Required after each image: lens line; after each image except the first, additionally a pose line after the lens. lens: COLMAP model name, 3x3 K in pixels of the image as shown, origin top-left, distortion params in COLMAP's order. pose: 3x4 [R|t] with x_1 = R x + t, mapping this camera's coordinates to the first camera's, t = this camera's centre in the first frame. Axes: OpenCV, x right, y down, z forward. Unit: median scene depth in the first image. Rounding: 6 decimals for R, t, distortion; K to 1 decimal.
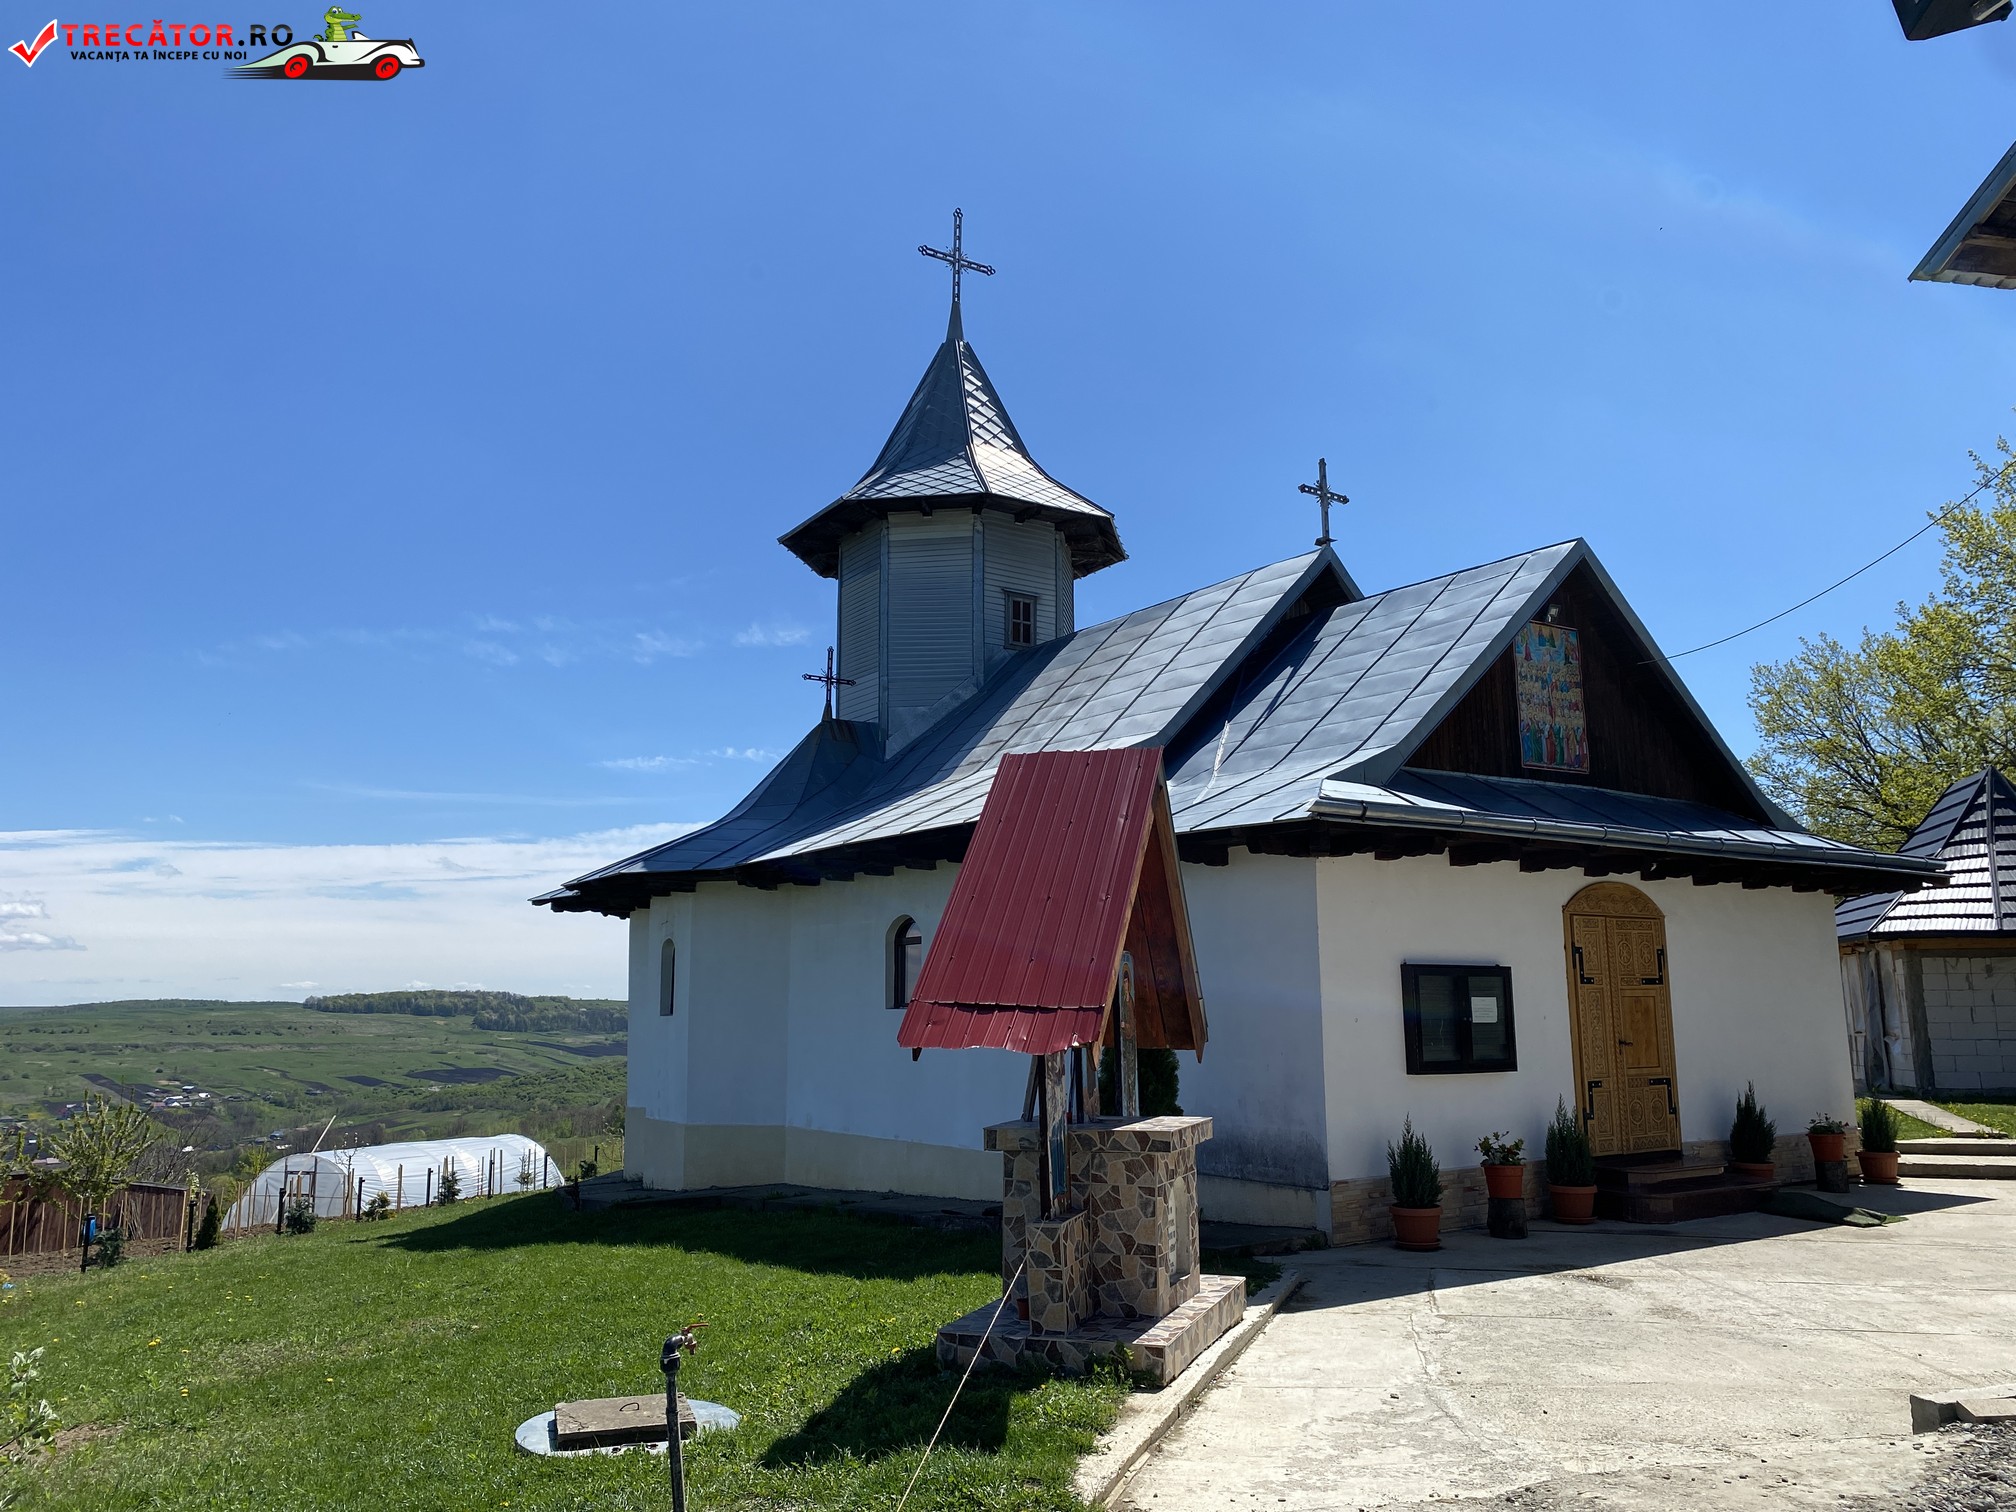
lens RADIAL K [[1506.1, 0, 1009.6], [0, 1506.1, 765.9], [0, 0, 1]] dist [0.000678, 0.002323]
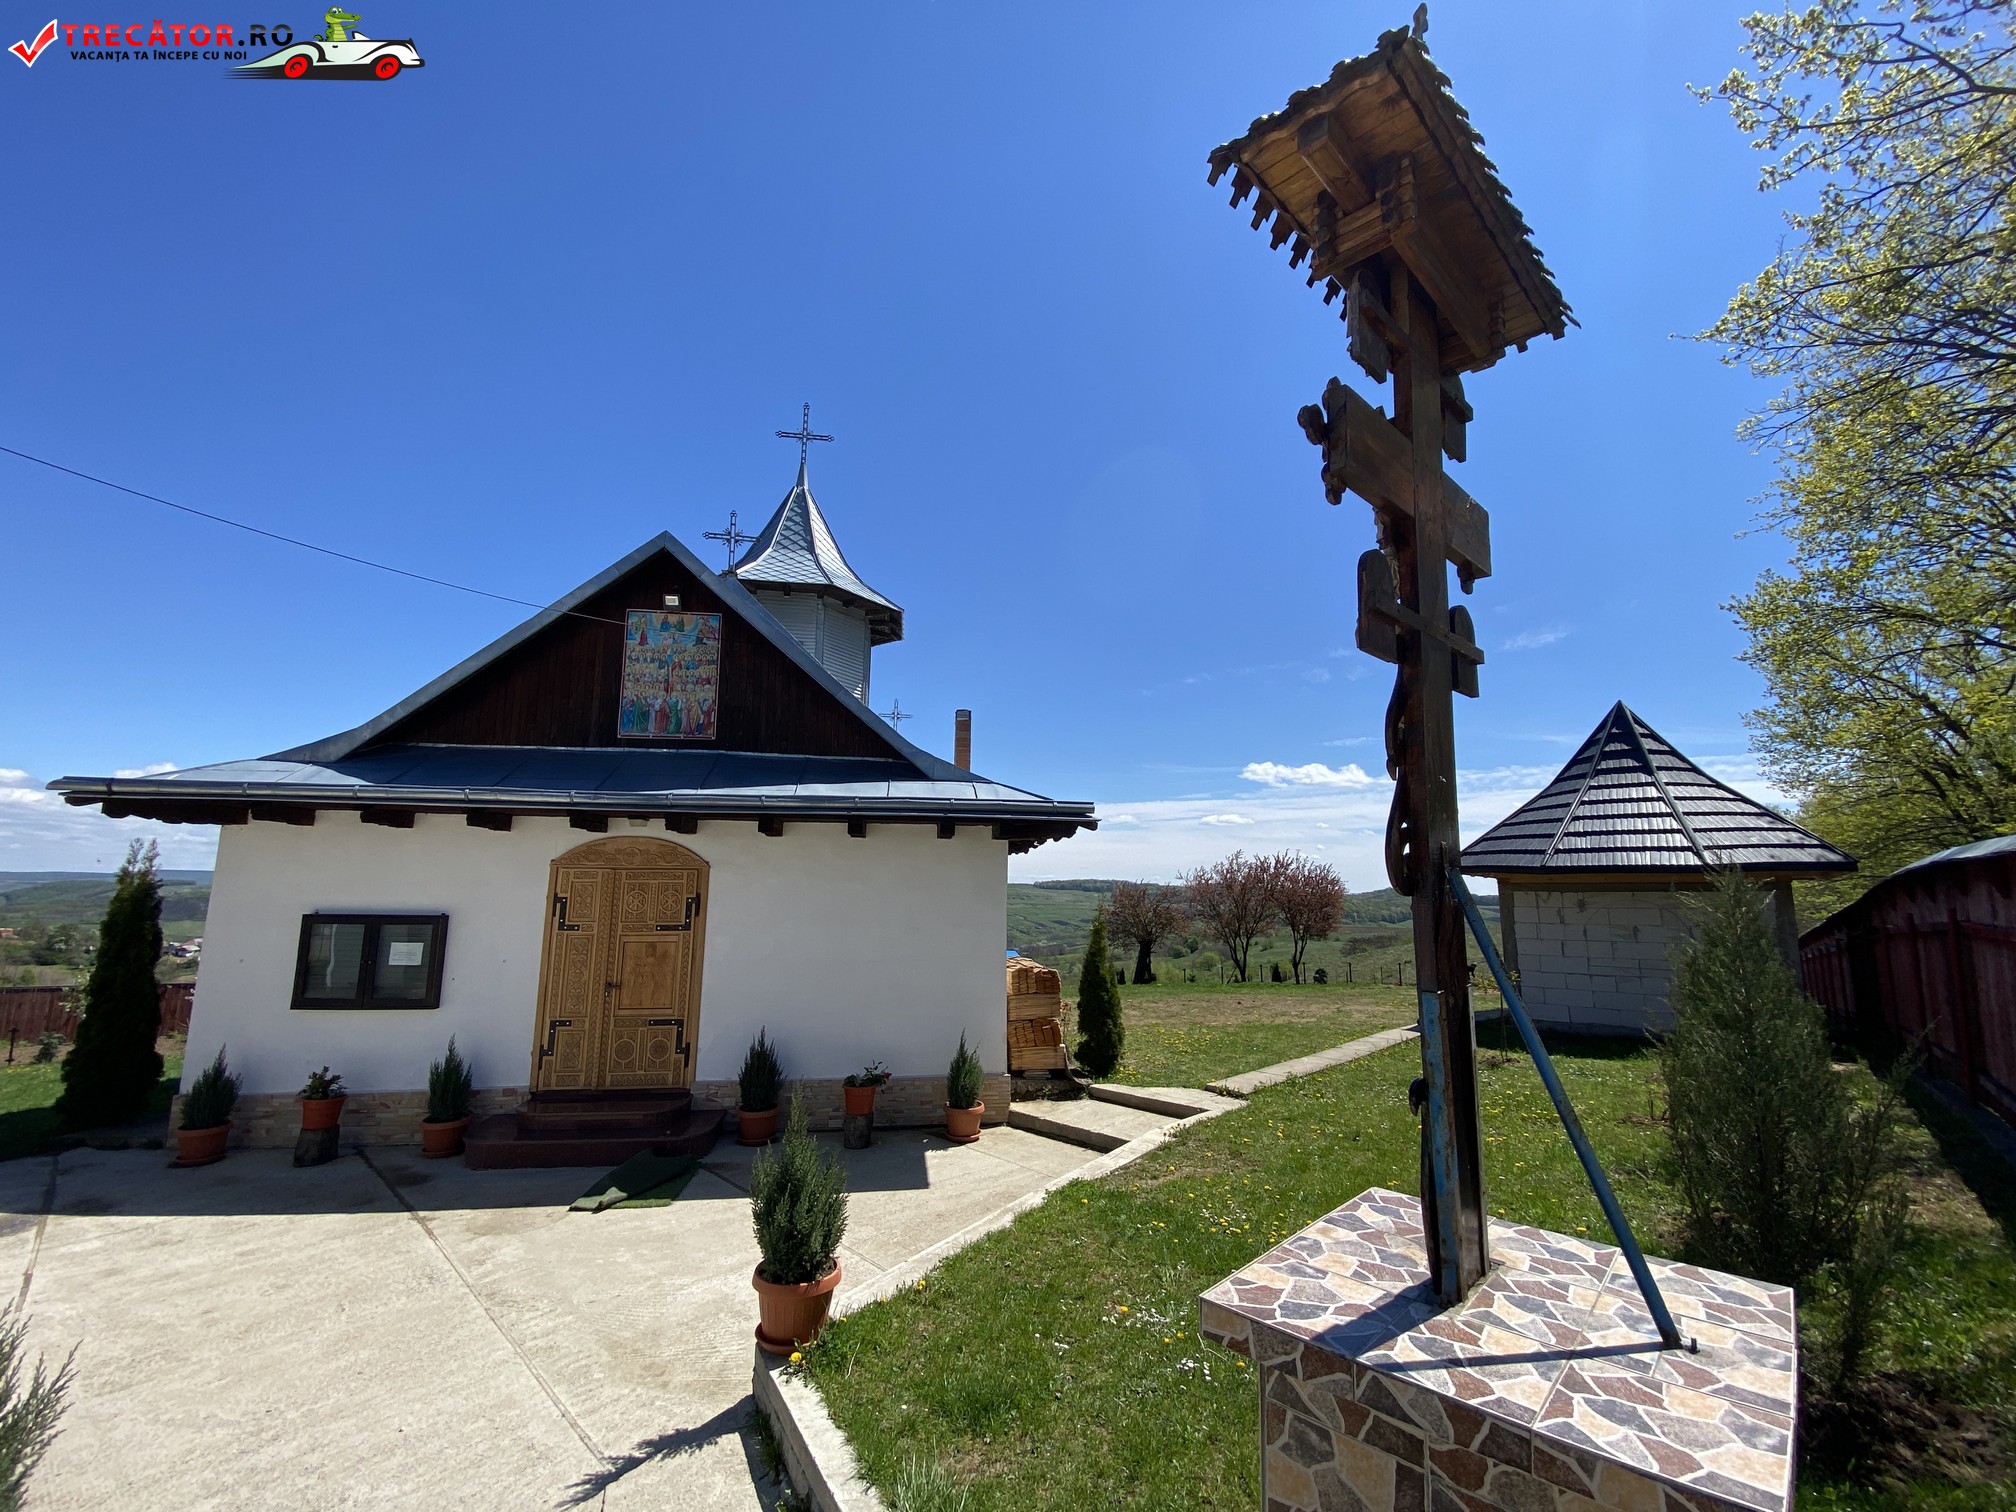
lens RADIAL K [[815.8, 0, 1010.1], [0, 815.8, 758.6], [0, 0, 1]] dist [0.007642, 0.000114]
pose [[0.903844, -0.055690, -0.424222, 0.814123], [0.053584, 0.998420, -0.016903, 0.040522], [0.424493, -0.007453, 0.905400, 0.518209]]
